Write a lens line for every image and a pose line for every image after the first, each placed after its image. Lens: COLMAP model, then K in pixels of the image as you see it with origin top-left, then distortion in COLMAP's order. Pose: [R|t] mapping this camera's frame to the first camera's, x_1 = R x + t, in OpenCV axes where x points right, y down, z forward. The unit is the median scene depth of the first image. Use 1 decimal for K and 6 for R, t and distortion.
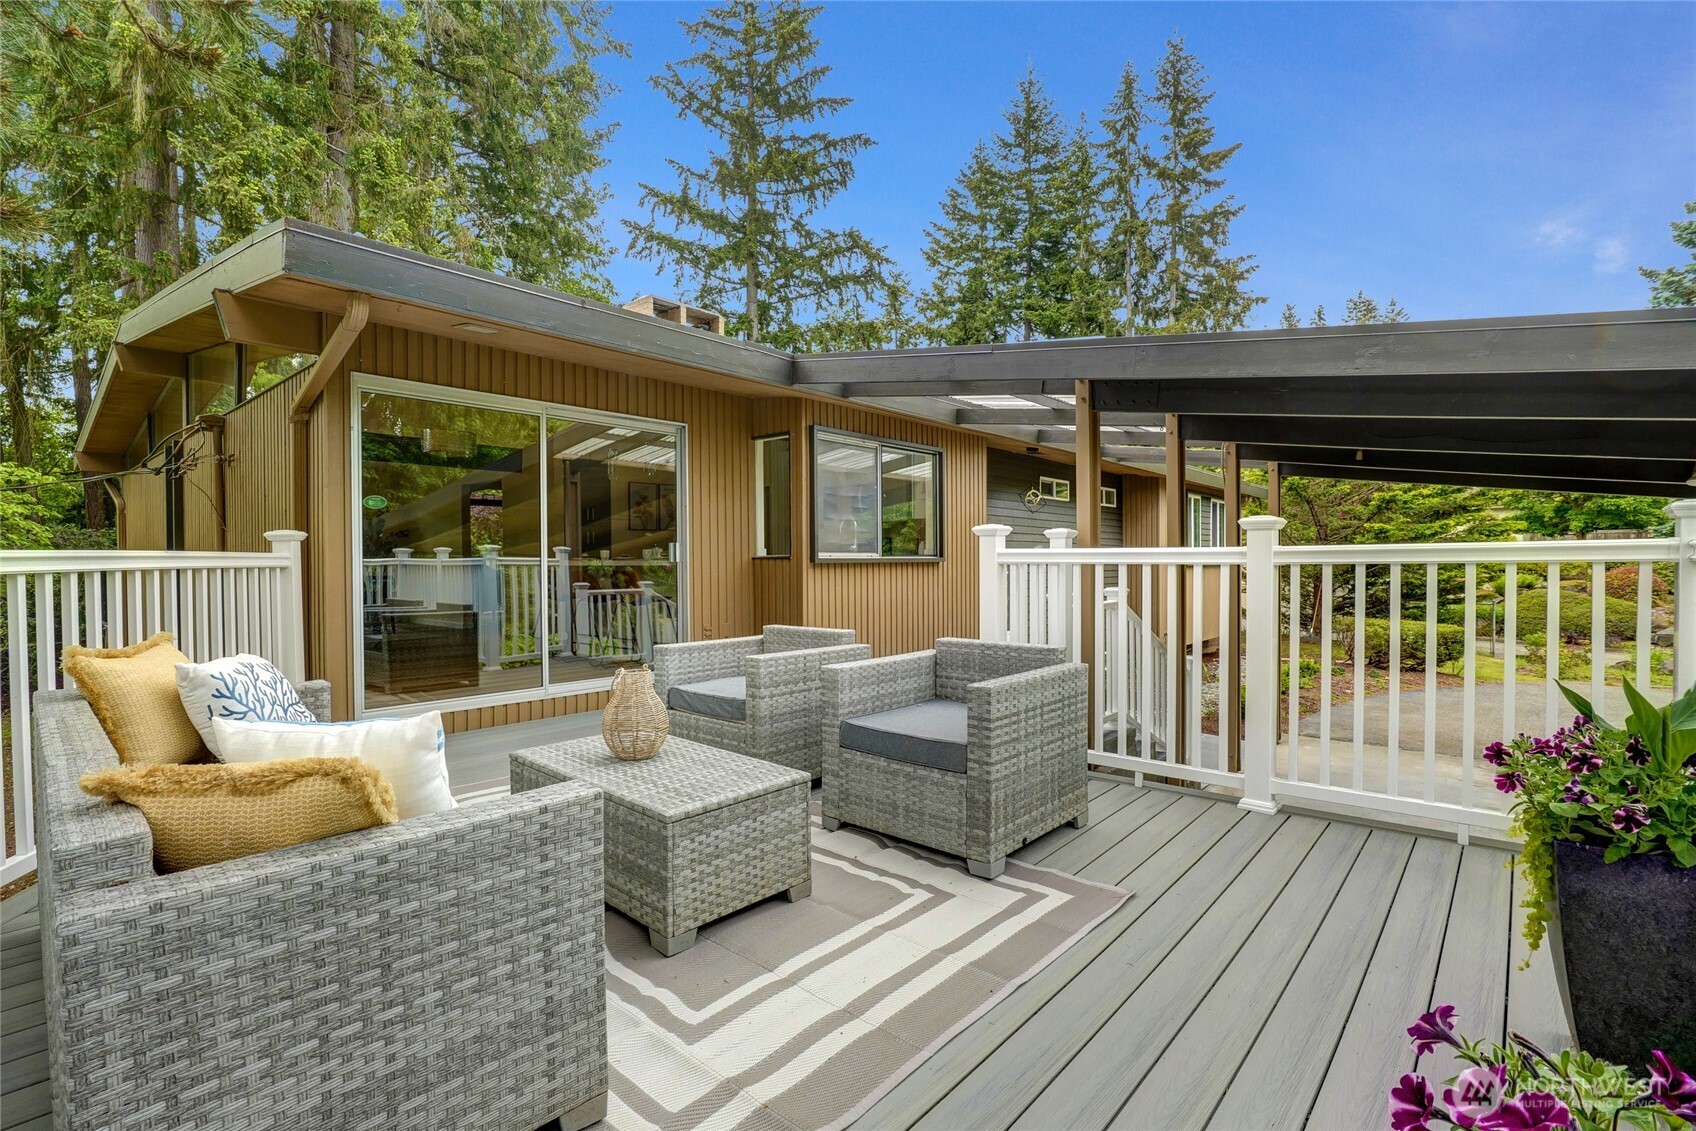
lens RADIAL K [[785.5, 0, 848.0], [0, 785.5, 565.5], [0, 0, 1]] dist [-0.025774, 0.007742]
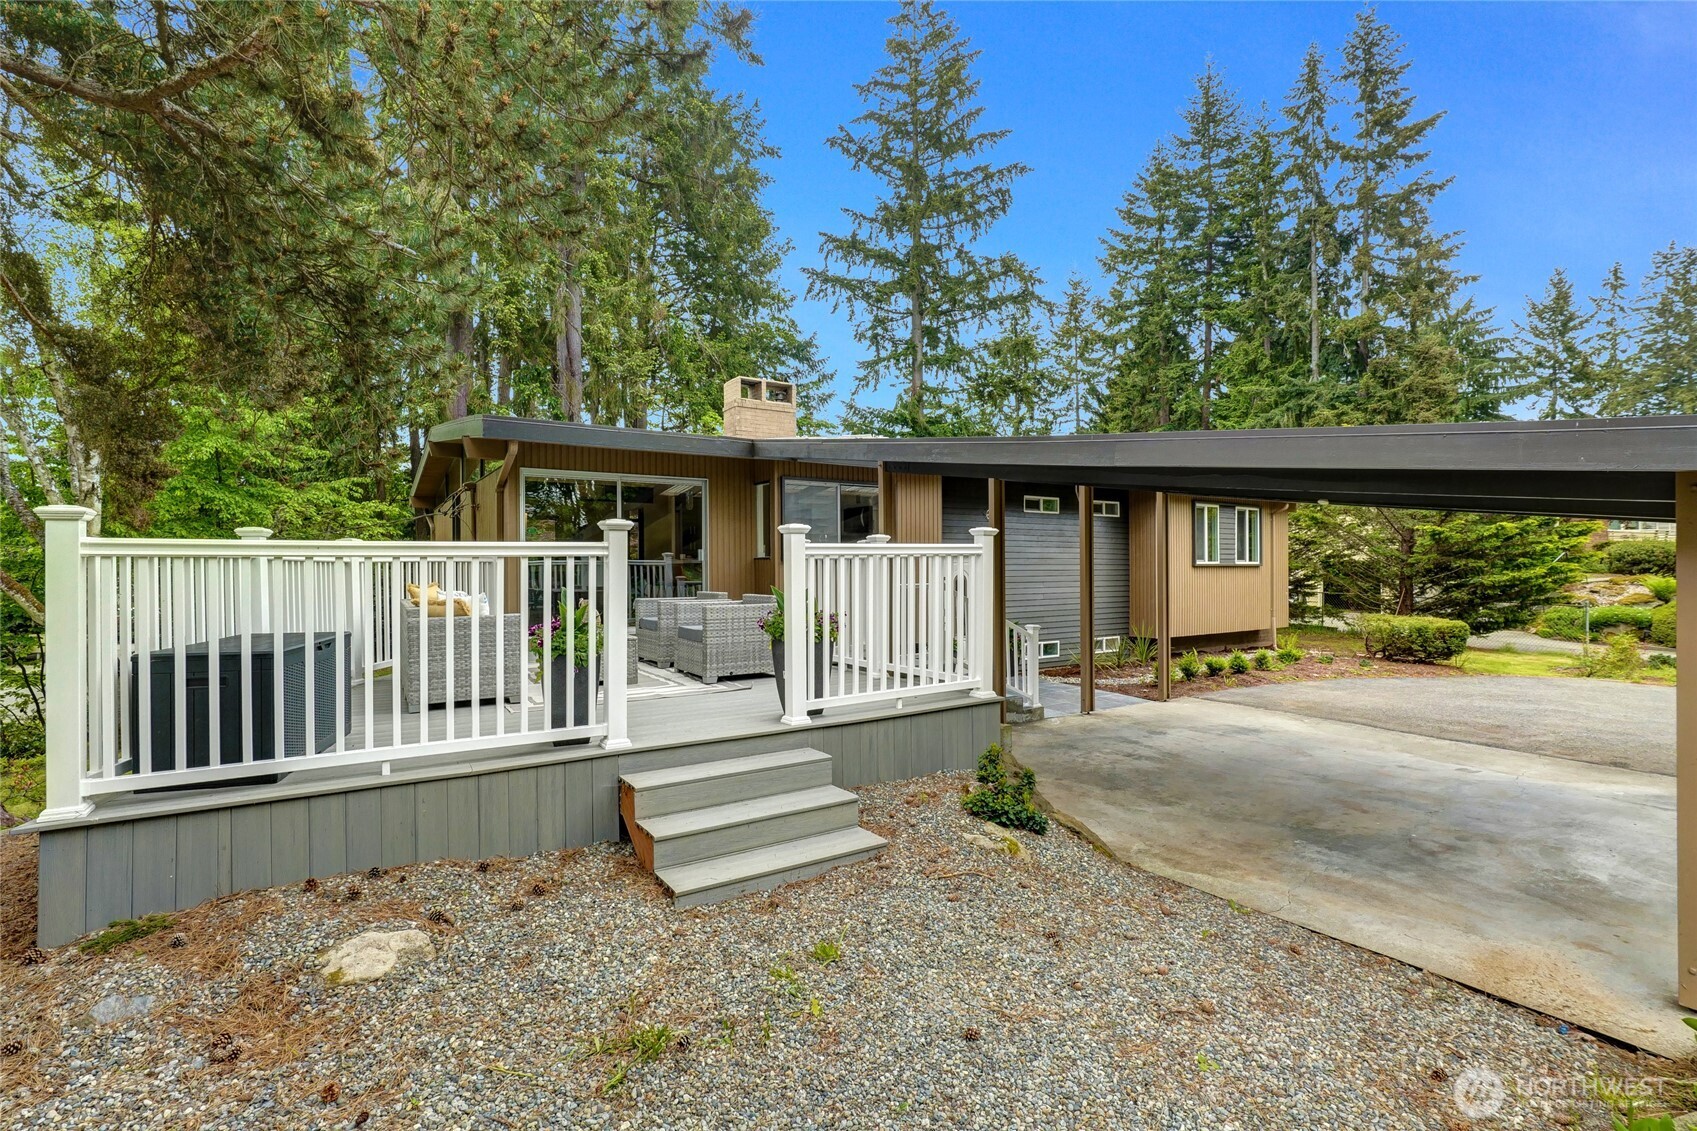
lens RADIAL K [[785.9, 0, 848.5], [0, 785.9, 565.5], [0, 0, 1]] dist [-0.025774, 0.007742]
pose [[0.962389, -0.000890, -0.271674, 0.080570], [-0.000865, 0.999980, -0.006341, 0.002470], [0.271674, 0.006338, 0.962368, -0.080018]]
